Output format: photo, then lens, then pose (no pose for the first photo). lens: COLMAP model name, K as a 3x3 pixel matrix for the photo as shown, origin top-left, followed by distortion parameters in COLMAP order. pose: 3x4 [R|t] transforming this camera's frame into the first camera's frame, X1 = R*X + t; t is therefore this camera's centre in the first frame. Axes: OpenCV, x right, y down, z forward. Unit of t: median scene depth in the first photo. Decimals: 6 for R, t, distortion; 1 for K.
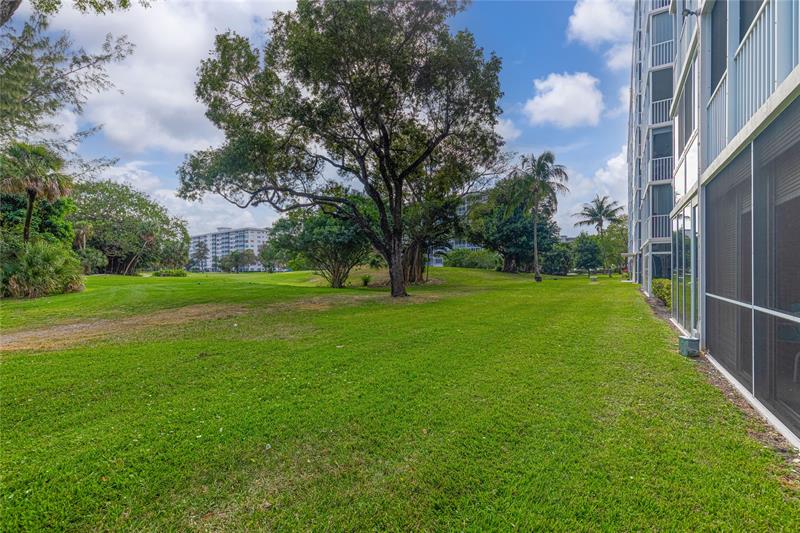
lens RADIAL K [[371.6, 0, 404.0], [0, 371.6, 267.3], [0, 0, 1]] dist [0.000755, 0.000057]
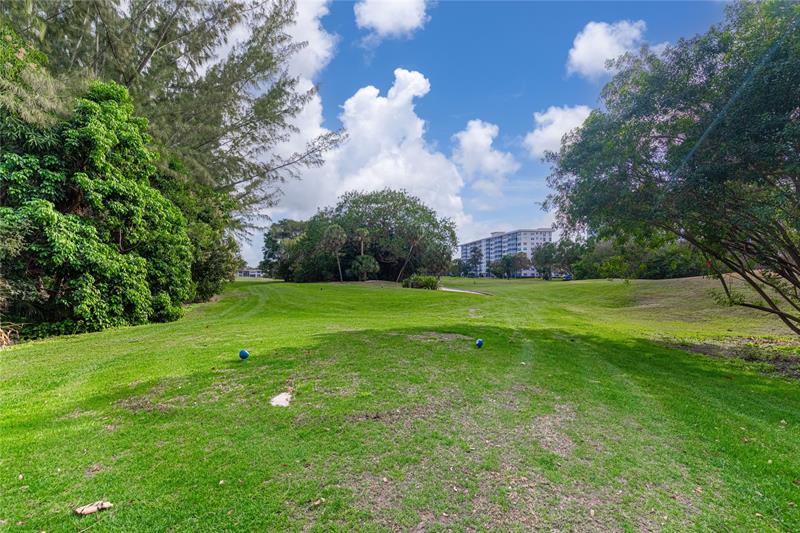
lens RADIAL K [[371.6, 0, 401.9], [0, 371.6, 270.6], [0, 0, 1]] dist [0.000755, 0.000057]
pose [[0.756904, -0.006679, -0.653492, -0.043184], [0.004405, 0.999977, -0.005119, -0.000958], [0.653511, 0.000996, 0.756916, 0.115731]]
